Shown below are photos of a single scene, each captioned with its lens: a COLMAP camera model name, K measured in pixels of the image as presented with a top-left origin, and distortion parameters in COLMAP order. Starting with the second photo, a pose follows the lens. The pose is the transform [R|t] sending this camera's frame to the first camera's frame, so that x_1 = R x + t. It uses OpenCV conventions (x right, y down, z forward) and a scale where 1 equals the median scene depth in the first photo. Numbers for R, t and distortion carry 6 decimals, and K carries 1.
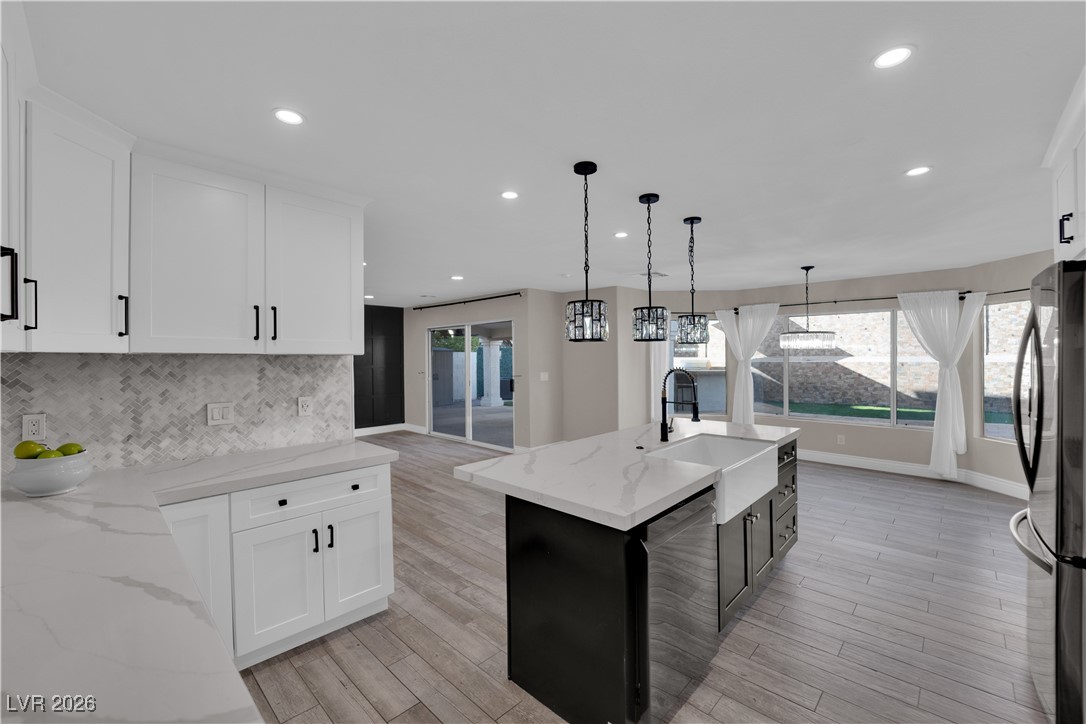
lens RADIAL K [[438.3, 0, 543.4], [0, 438.3, 353.7], [0, 0, 1]] dist [0.000438, -0.009903]
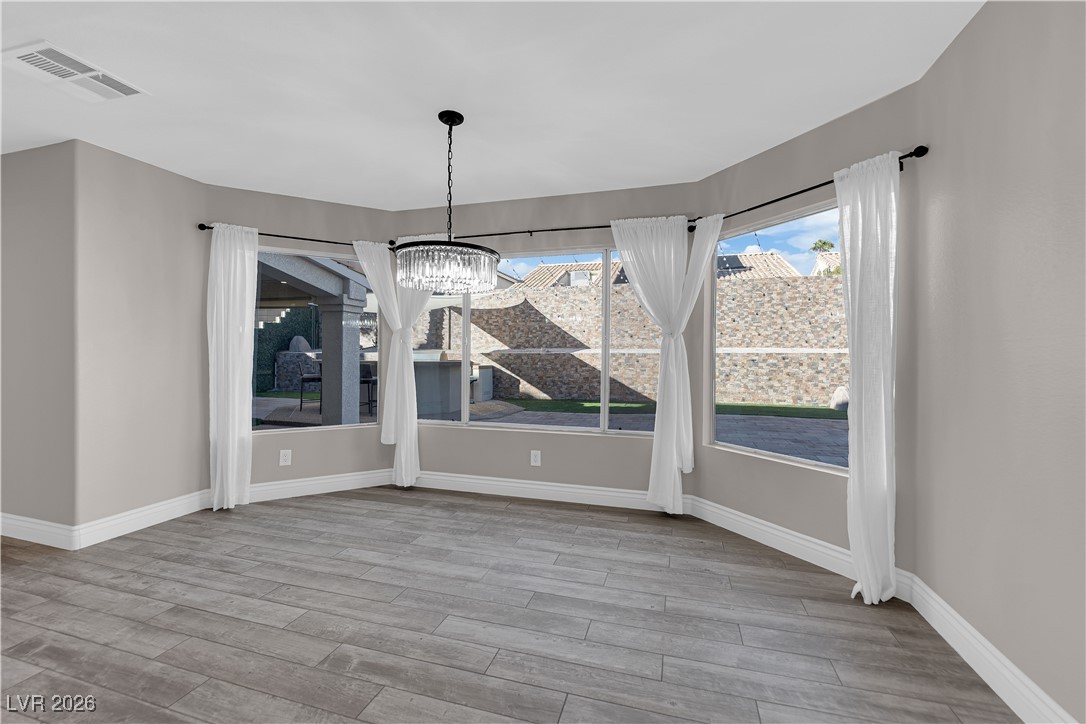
lens RADIAL K [[443.3, 0, 545.8], [0, 443.3, 359.8], [0, 0, 1]] dist [-0.002103, -0.006345]
pose [[0.885359, 0.006741, 0.464859, 0.451193], [-0.012239, 0.999886, 0.008812, 0.059669], [-0.464747, -0.013491, 0.885341, 0.497082]]
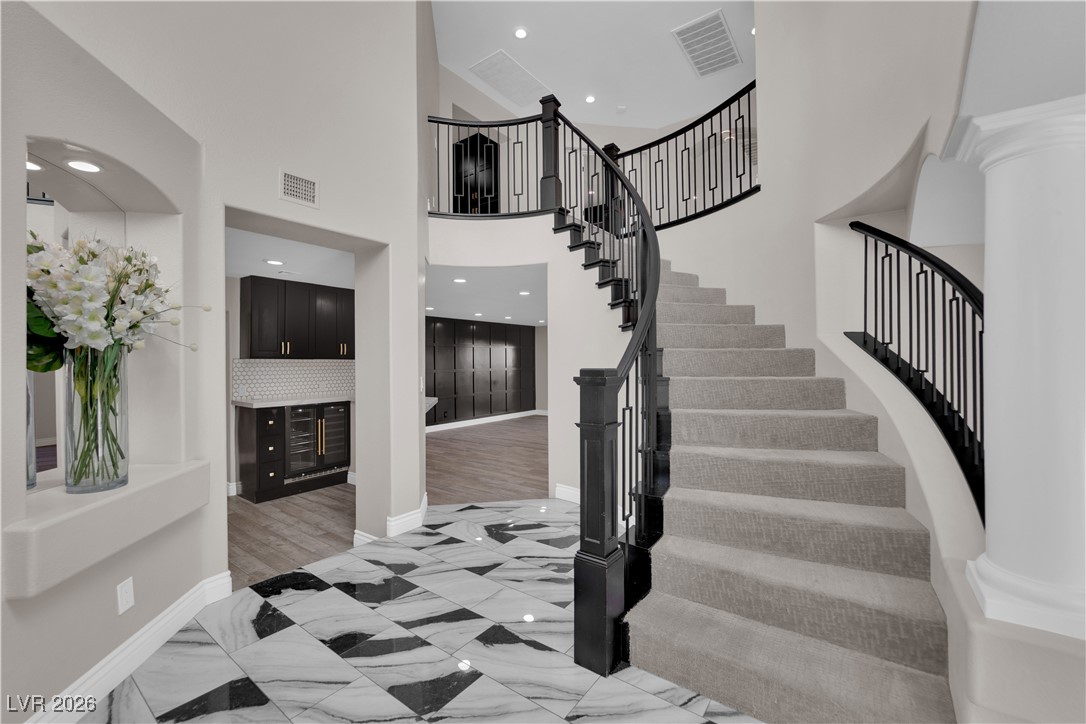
lens RADIAL K [[443.3, 0, 545.8], [0, 443.3, 359.8], [0, 0, 1]] dist [-0.002103, -0.006345]
pose [[0.990394, 0.002059, 0.138258, -0.817291], [-0.003056, 0.999971, 0.007000, -0.012166], [-0.138240, -0.007356, 0.990371, -0.671150]]
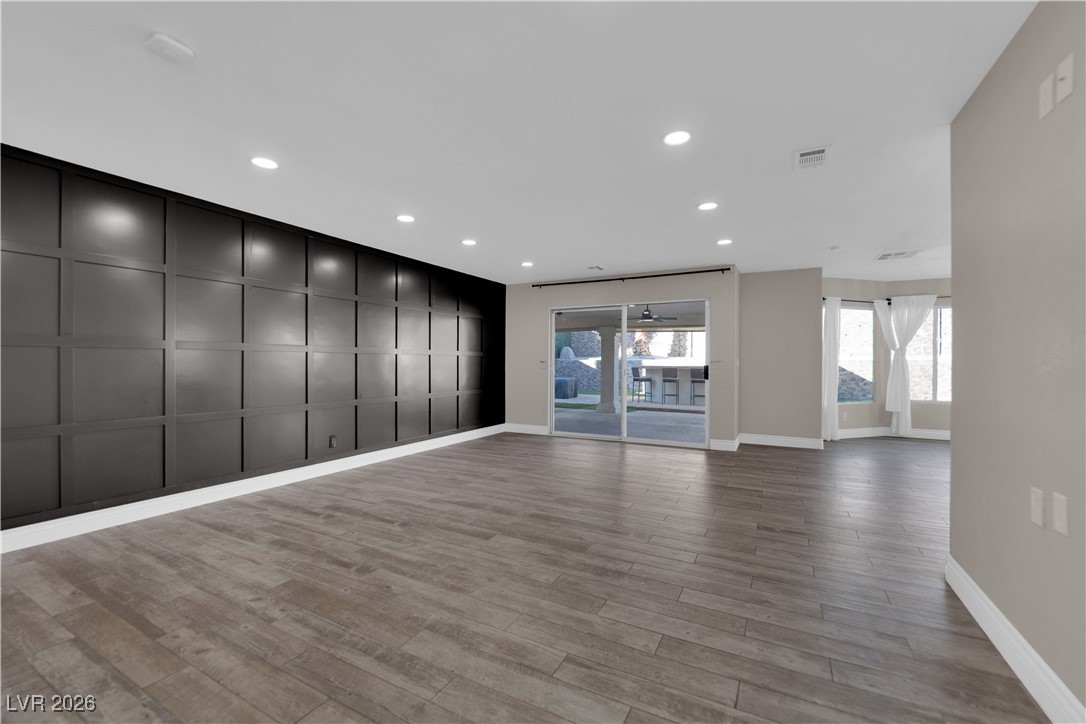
lens RADIAL K [[443.3, 0, 545.8], [0, 443.3, 359.8], [0, 0, 1]] dist [-0.002103, -0.006345]
pose [[0.961774, 0.010015, 0.273661, -0.808343], [-0.009752, 0.999950, -0.002321, 0.066113], [-0.273671, -0.000437, 0.961823, 0.282104]]
